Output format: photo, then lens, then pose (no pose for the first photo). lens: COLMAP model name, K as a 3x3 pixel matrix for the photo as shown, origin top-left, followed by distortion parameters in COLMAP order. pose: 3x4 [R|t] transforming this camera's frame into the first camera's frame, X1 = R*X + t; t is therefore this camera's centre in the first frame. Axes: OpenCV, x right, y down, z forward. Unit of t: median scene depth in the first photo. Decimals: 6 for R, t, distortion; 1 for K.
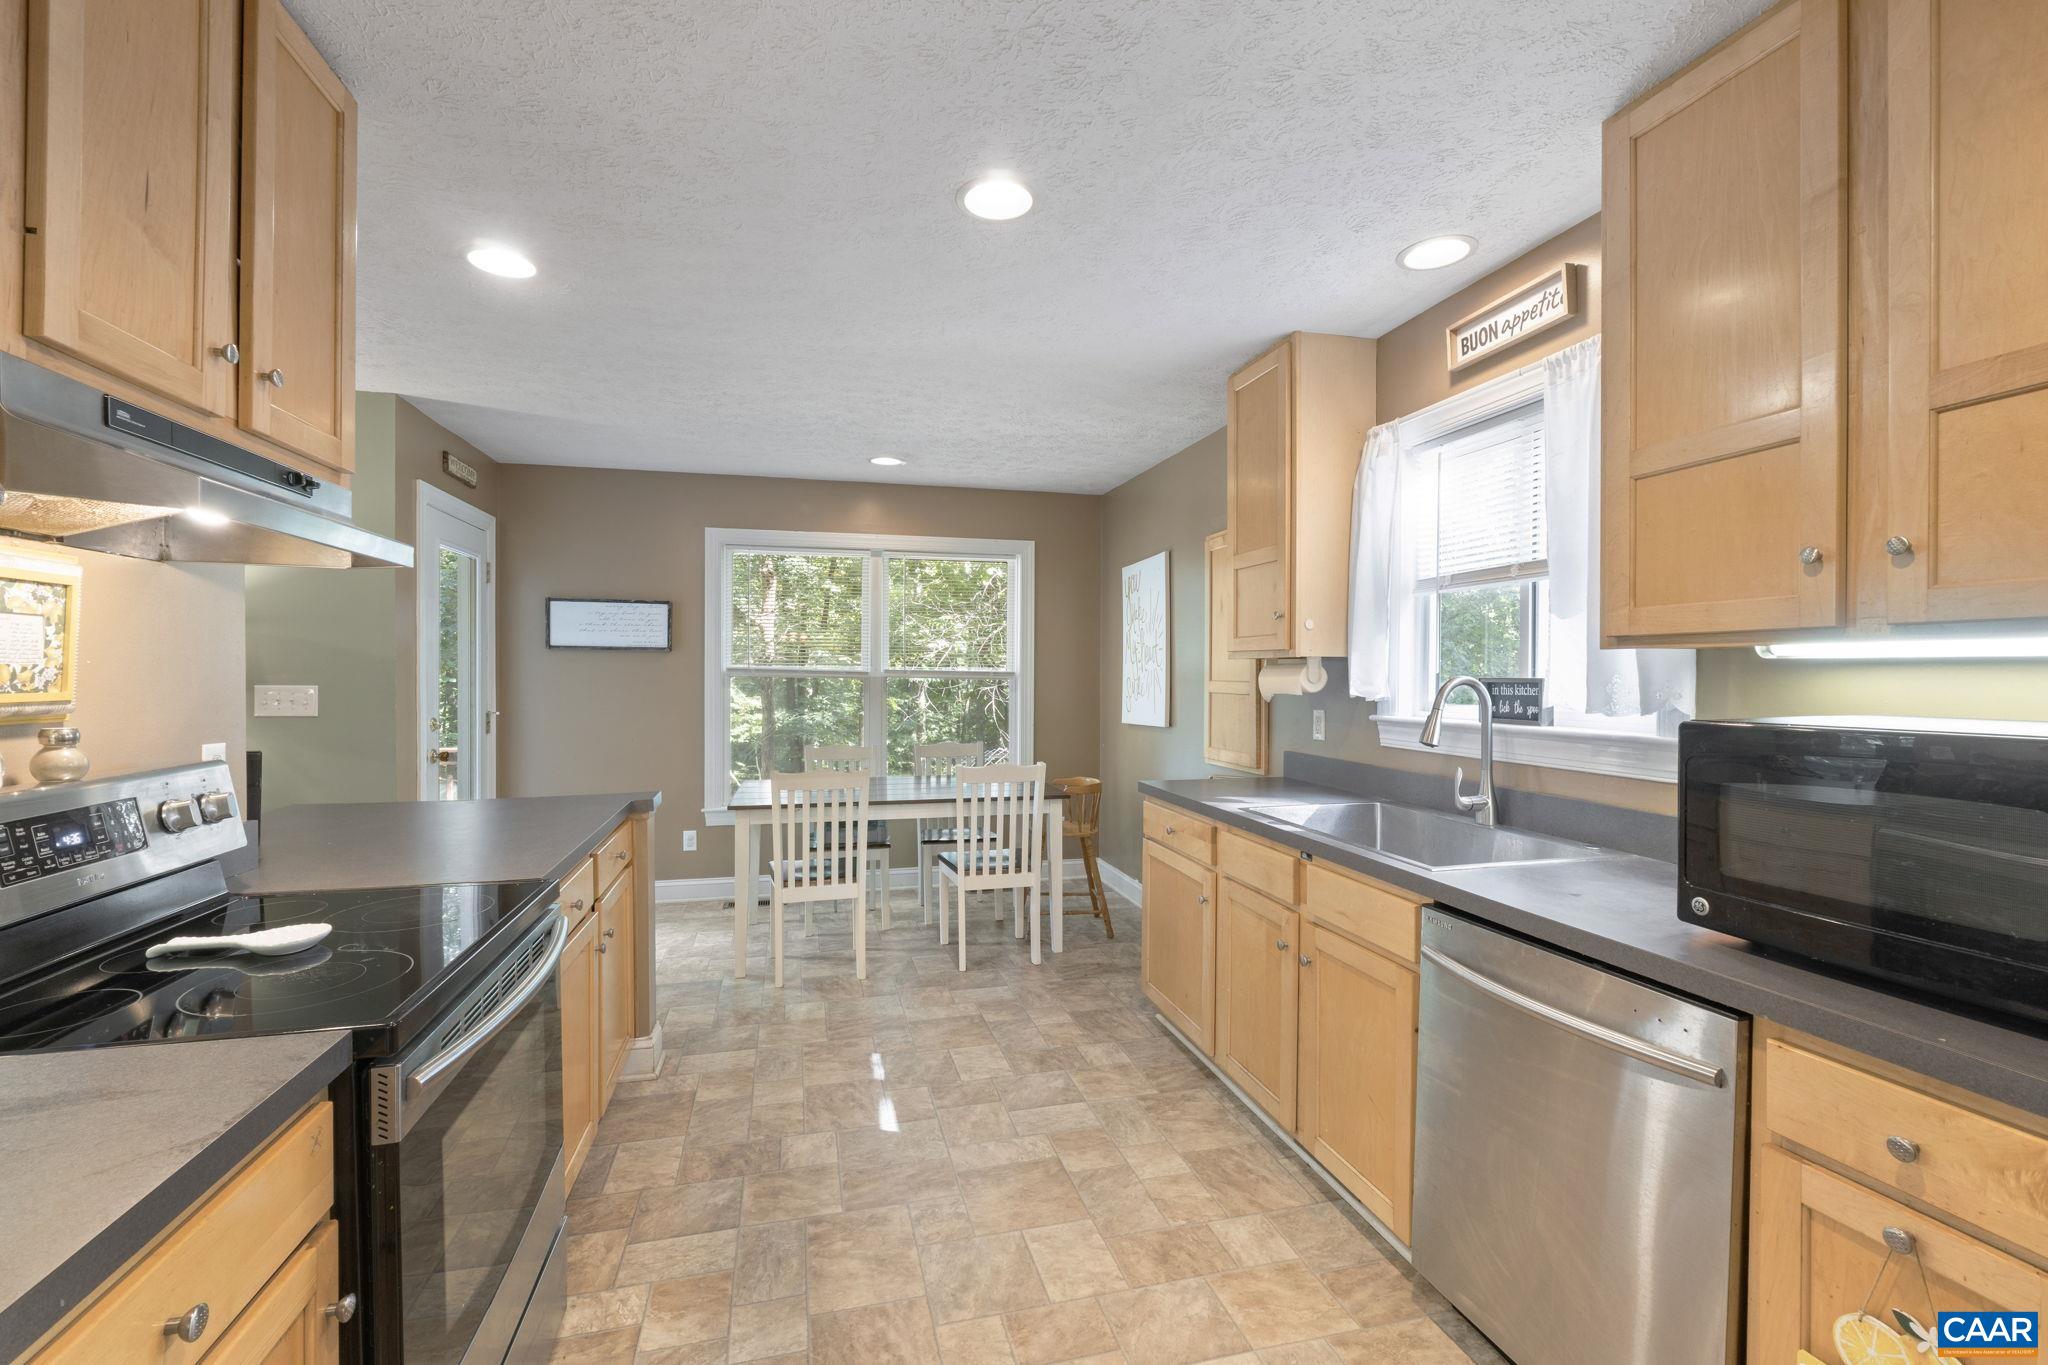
lens RADIAL K [[870.4, 0, 999.8], [0, 870.4, 688.0], [0, 0, 1]] dist [-0.010419, 0.000340]
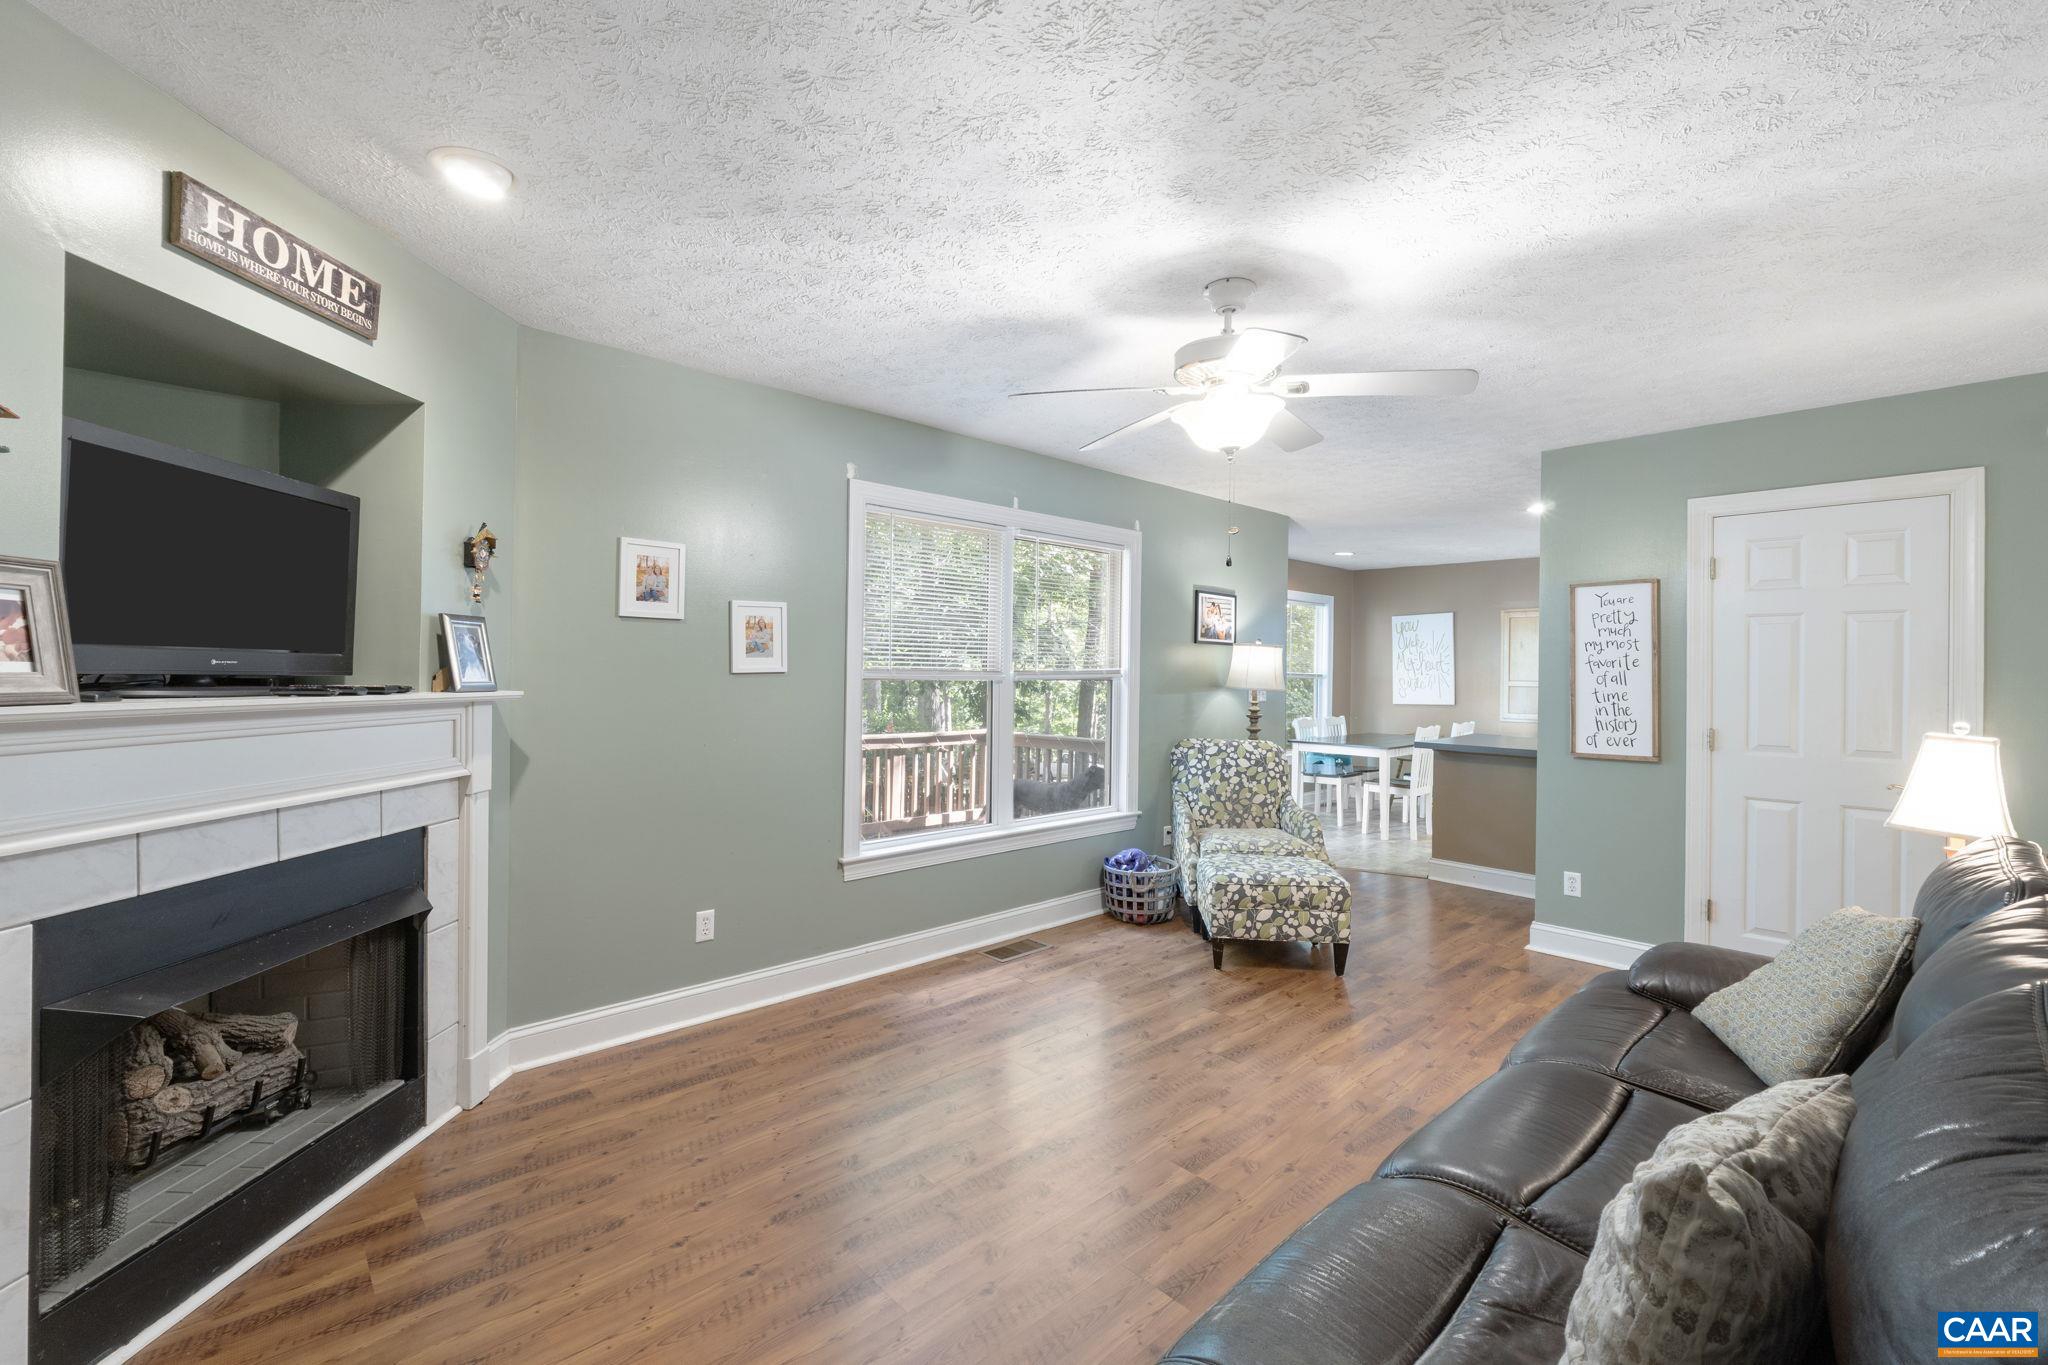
lens RADIAL K [[870.8, 0, 1020.8], [0, 870.8, 652.6], [0, 0, 1]] dist [-0.001677, -0.000053]
pose [[0.865111, 0.008419, 0.501510, -1.530581], [0.004108, 0.999707, -0.023870, -0.026637], [-0.501564, 0.022710, 0.864823, -0.172926]]
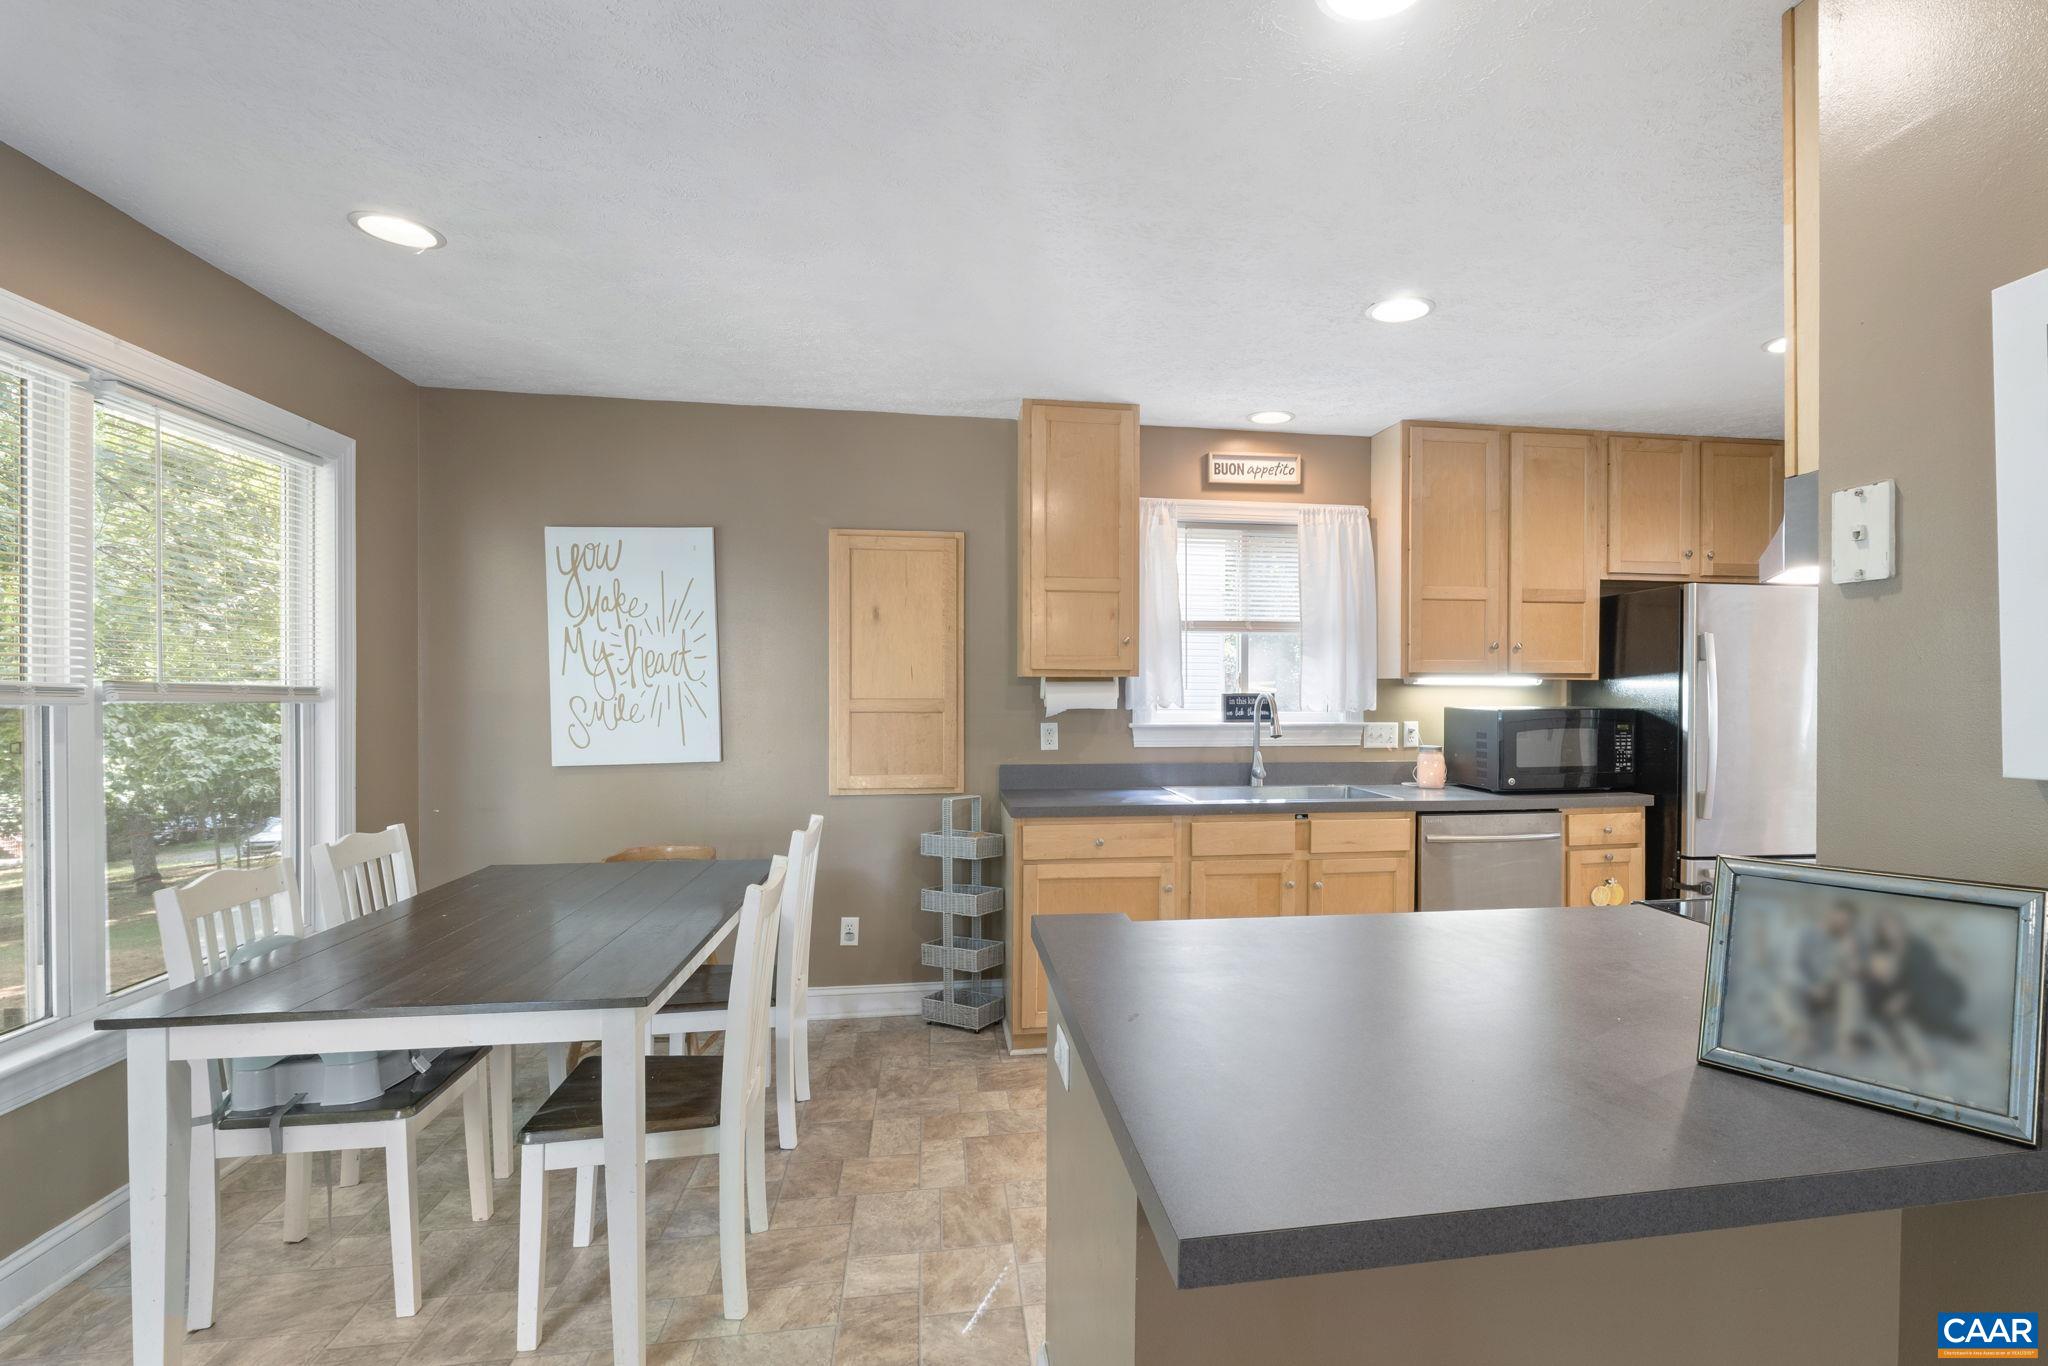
lens RADIAL K [[1017.0, 0, 1133.7], [0, 1017.0, 702.9], [0, 0, 1]] dist [-0.002690, -0.000337]
pose [[0.035640, -0.014236, 0.999263, -0.649315], [0.015764, 0.999782, 0.013681, -0.011479], [-0.999240, 0.015265, 0.035857, 0.584245]]
